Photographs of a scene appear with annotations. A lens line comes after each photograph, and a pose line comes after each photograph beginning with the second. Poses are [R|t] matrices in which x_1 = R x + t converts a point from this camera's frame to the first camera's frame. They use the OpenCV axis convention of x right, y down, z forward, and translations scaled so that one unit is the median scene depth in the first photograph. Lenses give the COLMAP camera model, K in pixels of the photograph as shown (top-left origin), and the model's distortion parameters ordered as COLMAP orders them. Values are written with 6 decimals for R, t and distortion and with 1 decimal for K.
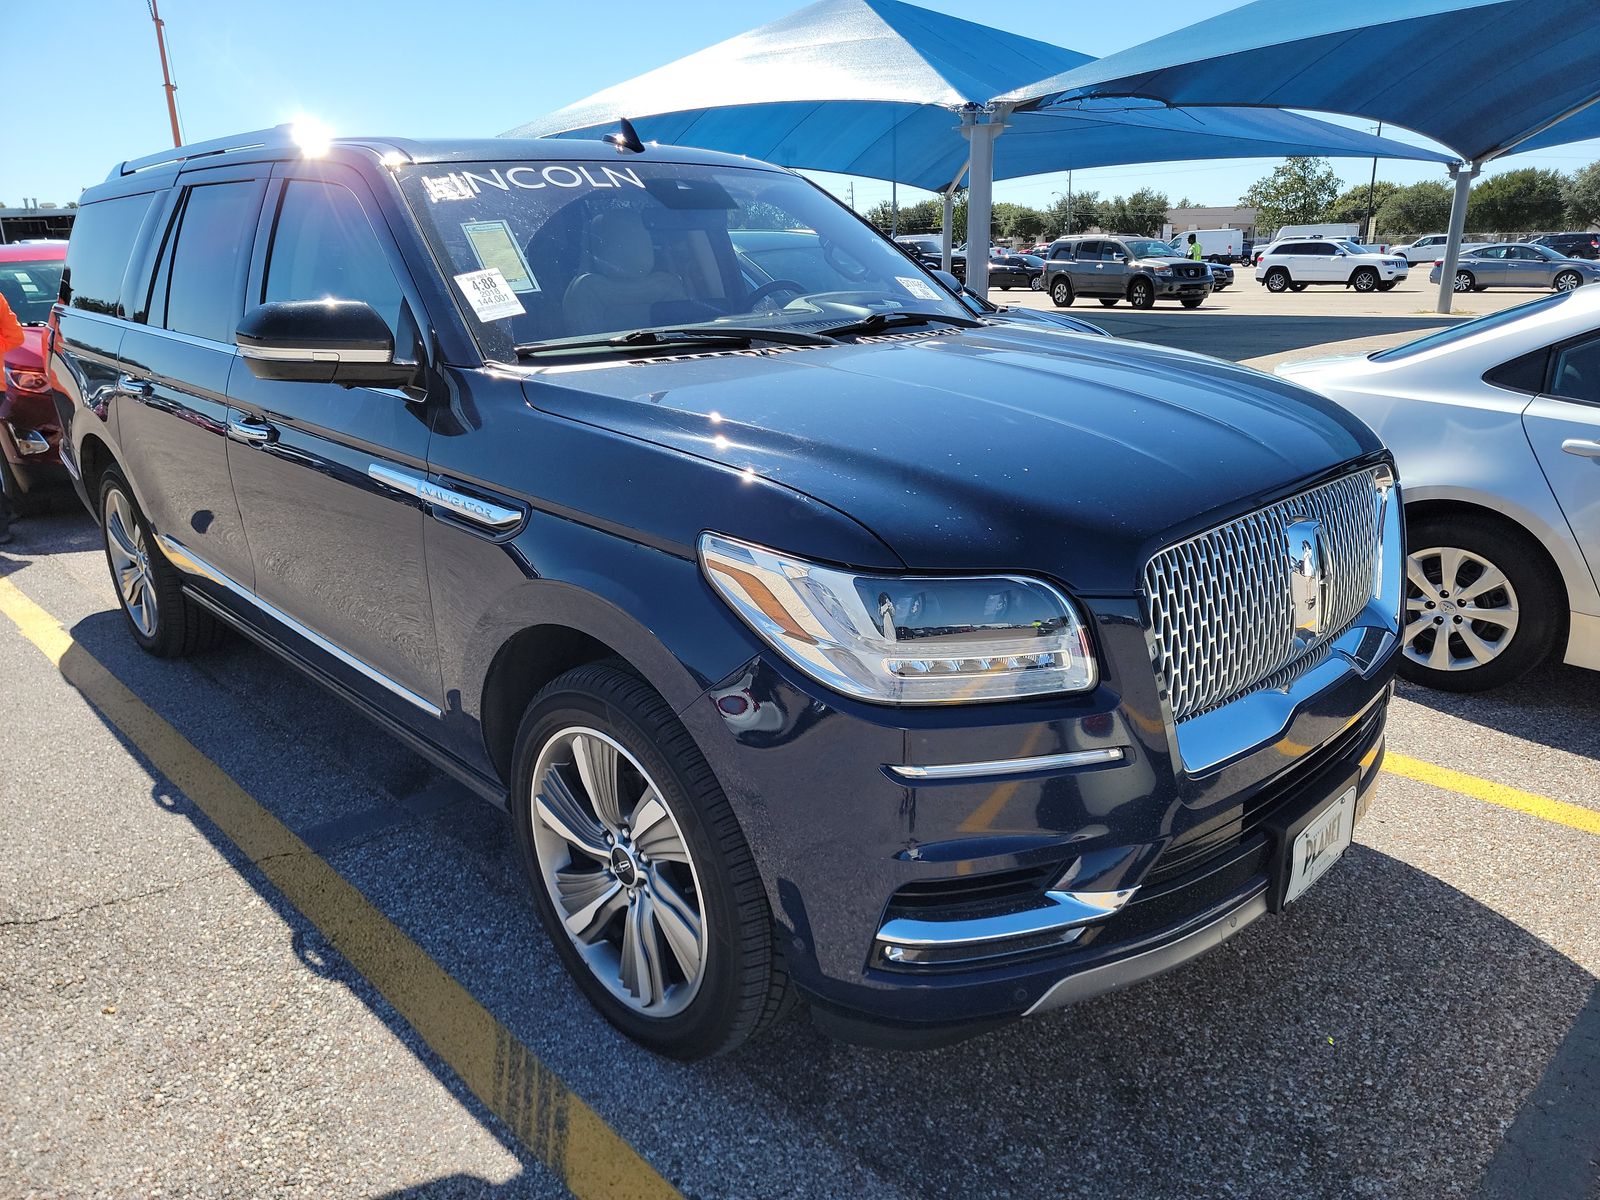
lens RADIAL K [[1083.0, 0, 800.0], [0, 1083.0, 600.0], [0, 0, 1]] dist [0.107296, -0.065062]
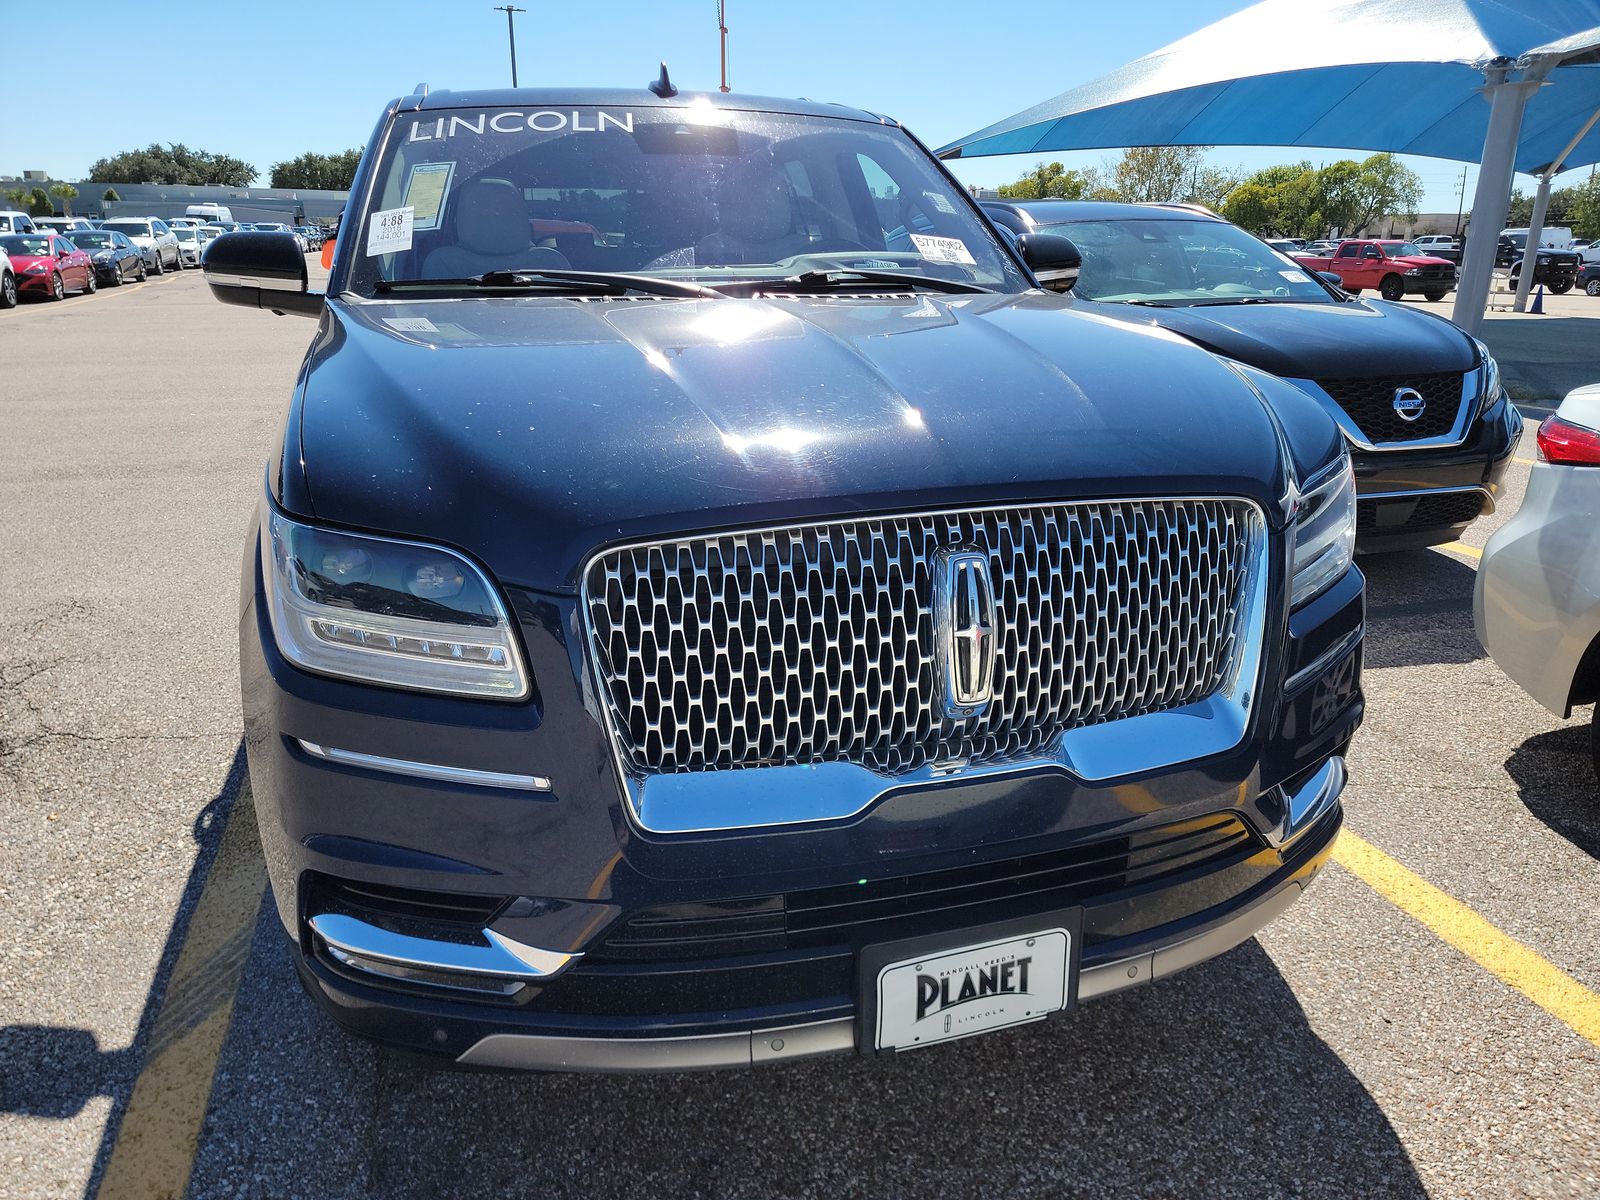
lens RADIAL K [[1115.0, 0, 800.0], [0, 1115.0, 600.0], [0, 0, 1]] dist [0.033685, 0.004974]
pose [[0.890428, 0.168661, -0.422720, 0.595796], [-0.167145, 0.985081, 0.040958, -0.047854], [0.423321, 0.034186, 0.905334, 0.239146]]
